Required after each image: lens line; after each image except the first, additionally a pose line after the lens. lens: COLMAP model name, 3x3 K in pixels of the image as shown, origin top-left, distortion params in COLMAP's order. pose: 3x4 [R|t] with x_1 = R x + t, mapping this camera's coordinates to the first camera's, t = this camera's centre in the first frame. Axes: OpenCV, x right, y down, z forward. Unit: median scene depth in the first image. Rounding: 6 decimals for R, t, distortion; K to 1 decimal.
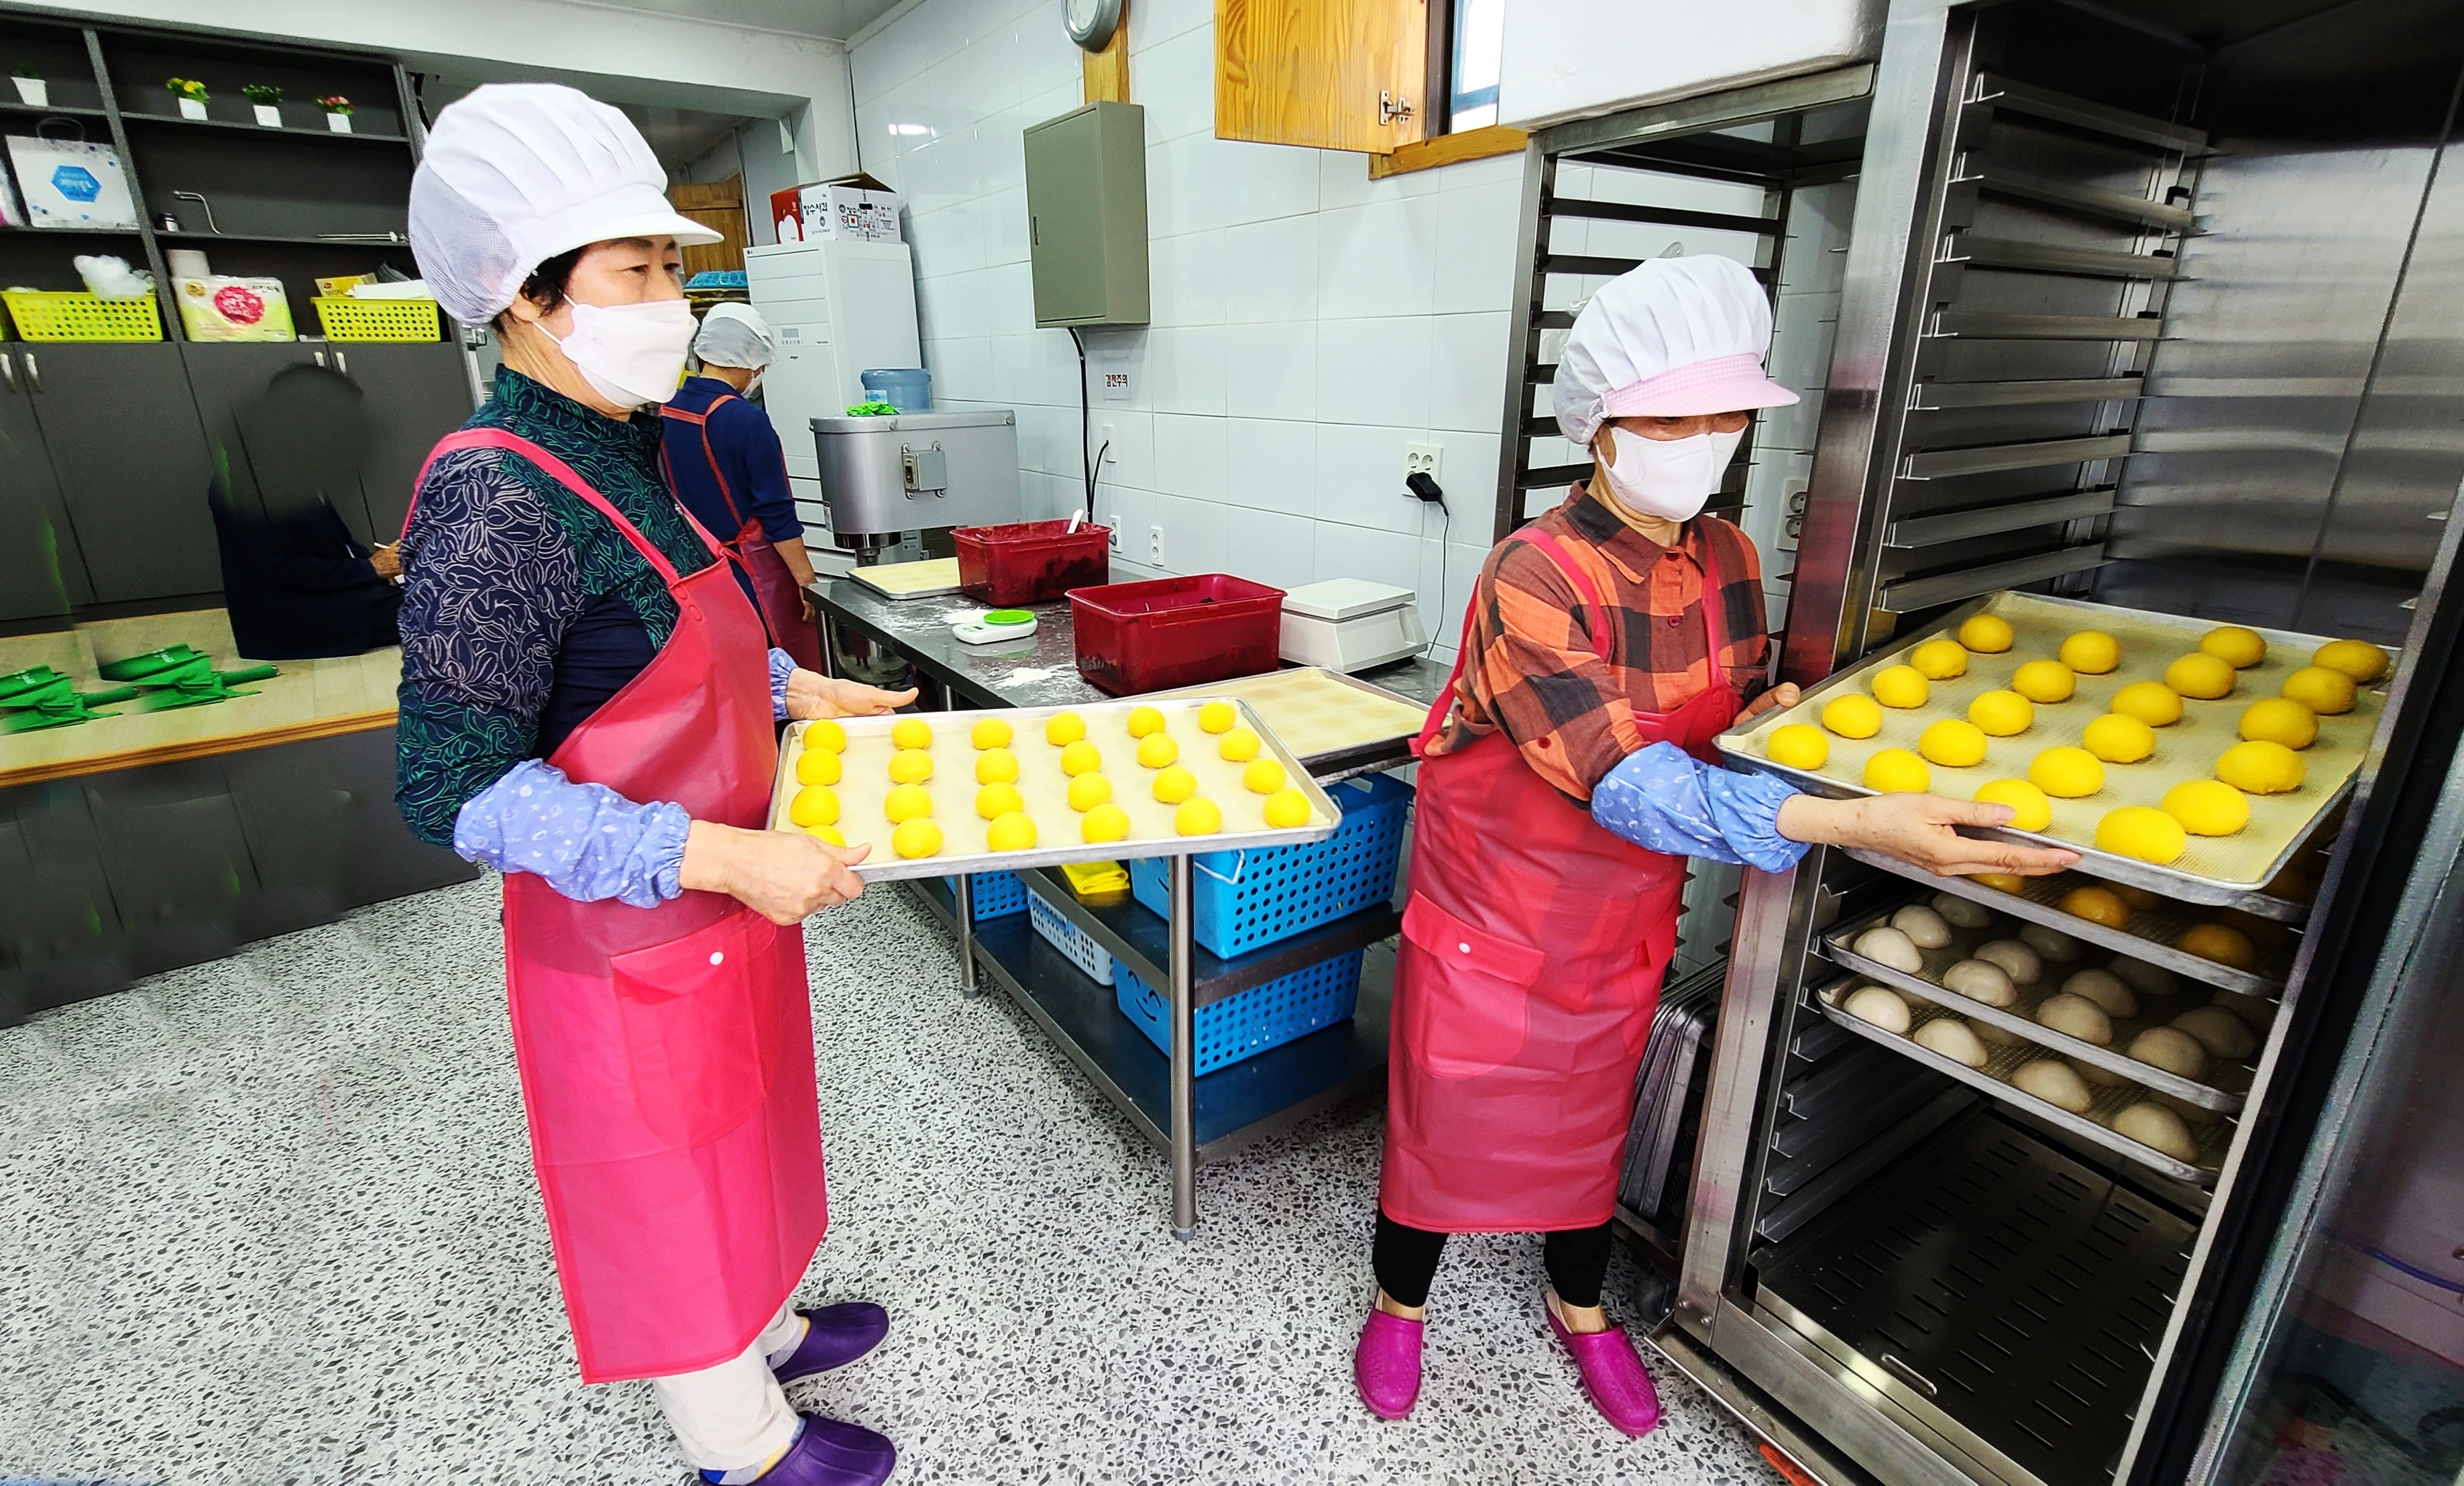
lens RADIAL K [[1134.8, 0, 1243.0], [0, 1134.8, 738.3], [0, 0, 1]] dist [0.002910, -0.000379]
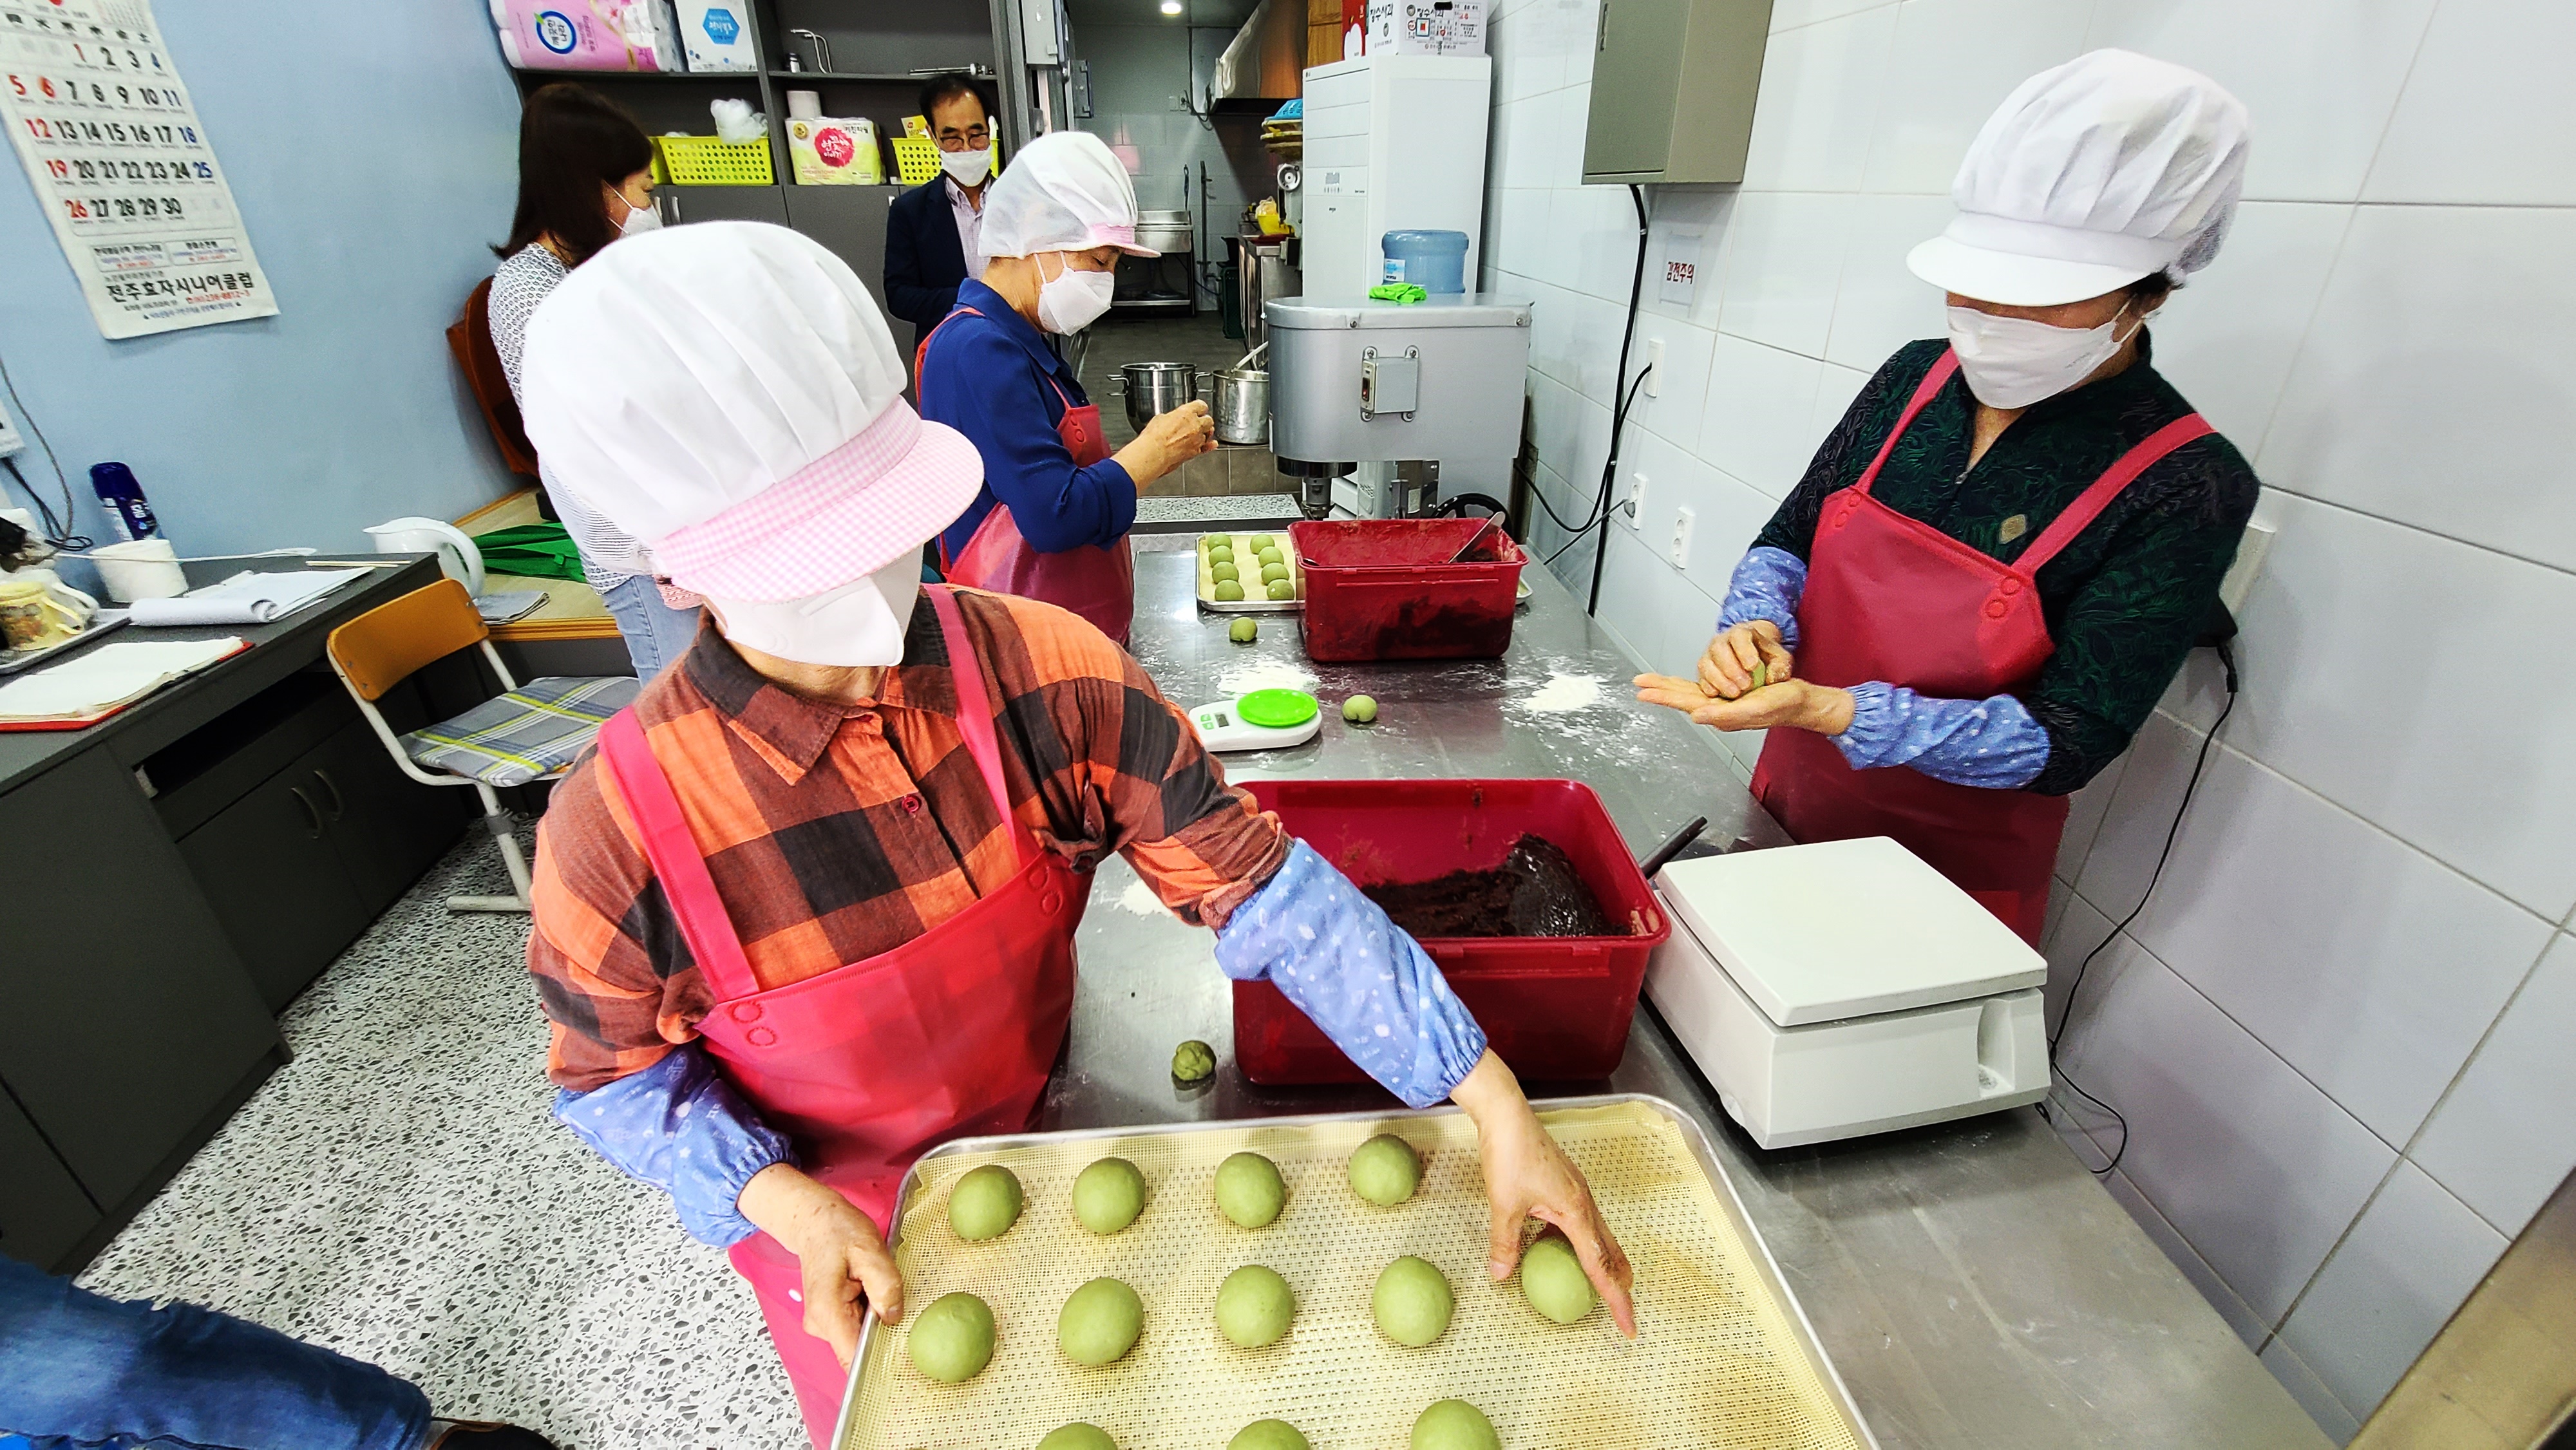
lens RADIAL K [[1072.6, 0, 1275.2], [0, 1072.6, 738.3], [0, 0, 1]] dist [0.001399, -0.000139]
pose [[0.849925, 0.254634, -0.461290, 0.081187], [-0.179906, 0.963104, 0.200161, -0.261322], [0.495238, -0.087133, 0.864377, 0.616557]]
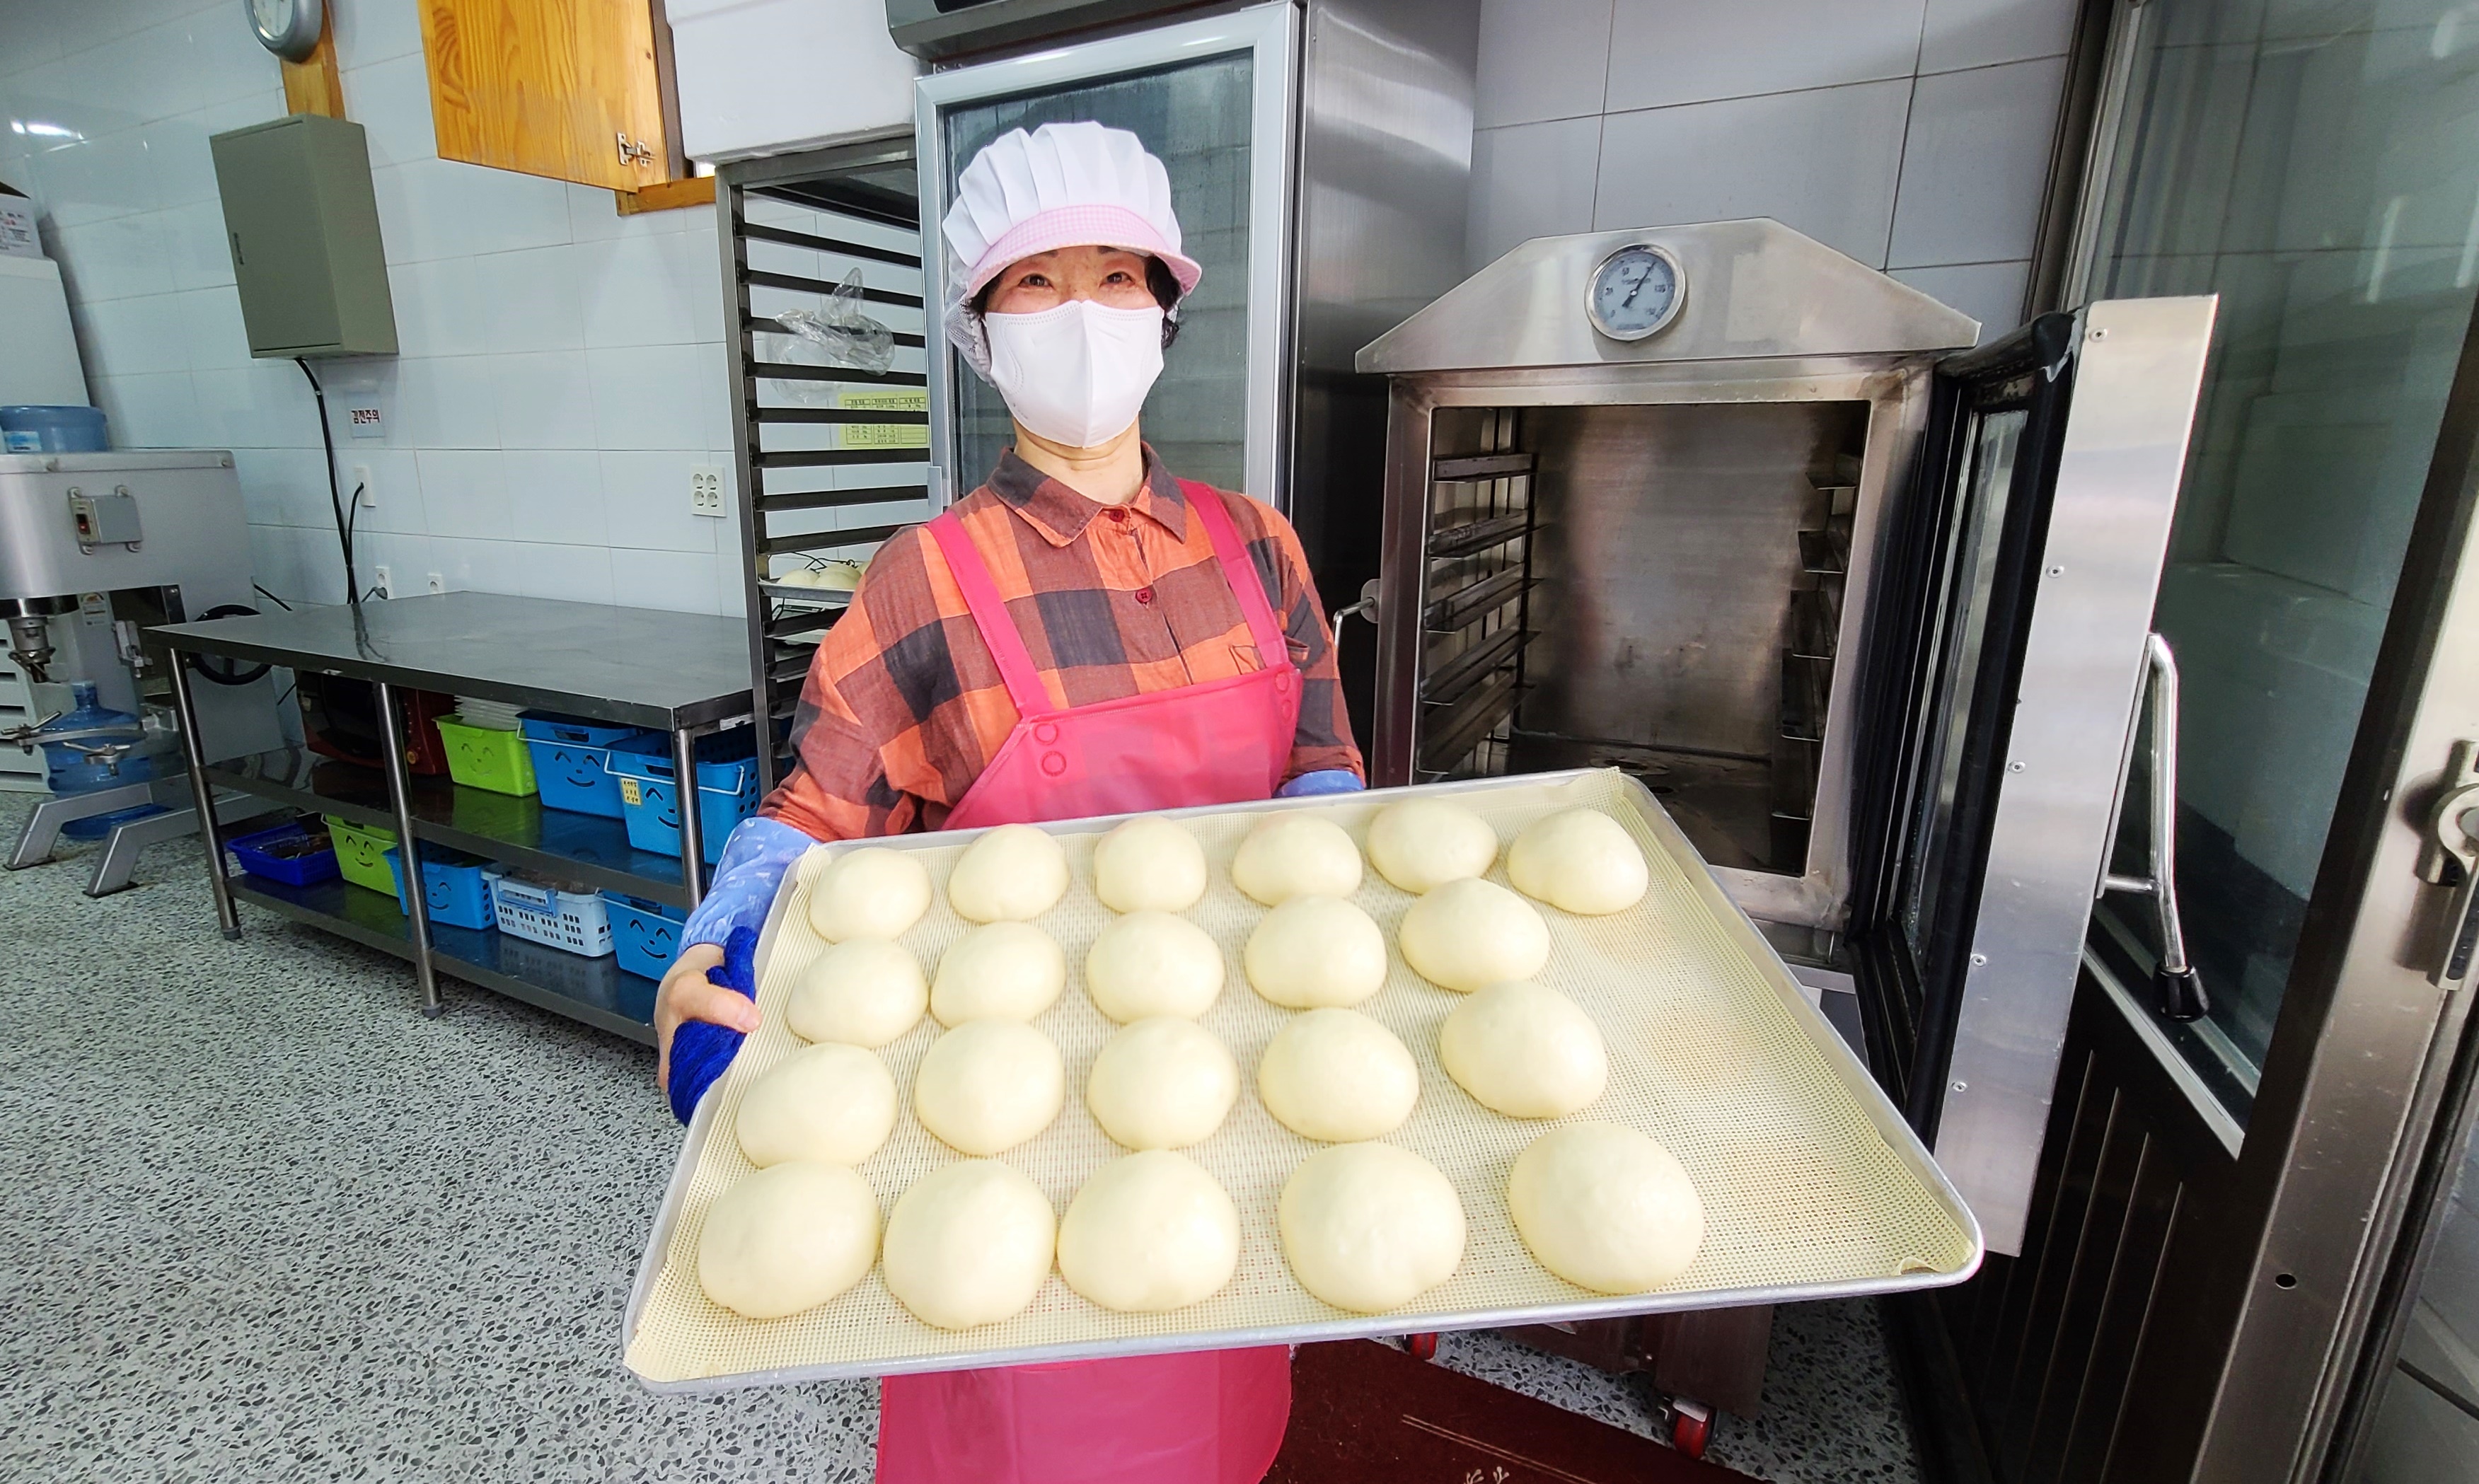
lens RADIAL K [[1141.4, 0, 1120.4], [0, 1141.4, 732.0], [0, 0, 1]] dist [0.002910, -0.000379]
pose [[0.899884, -0.104184, 0.423503, 0.036047], [0.129995, 0.990984, -0.032433, 0.084254], [-0.416305, 0.084239, 0.905314, -0.120750]]
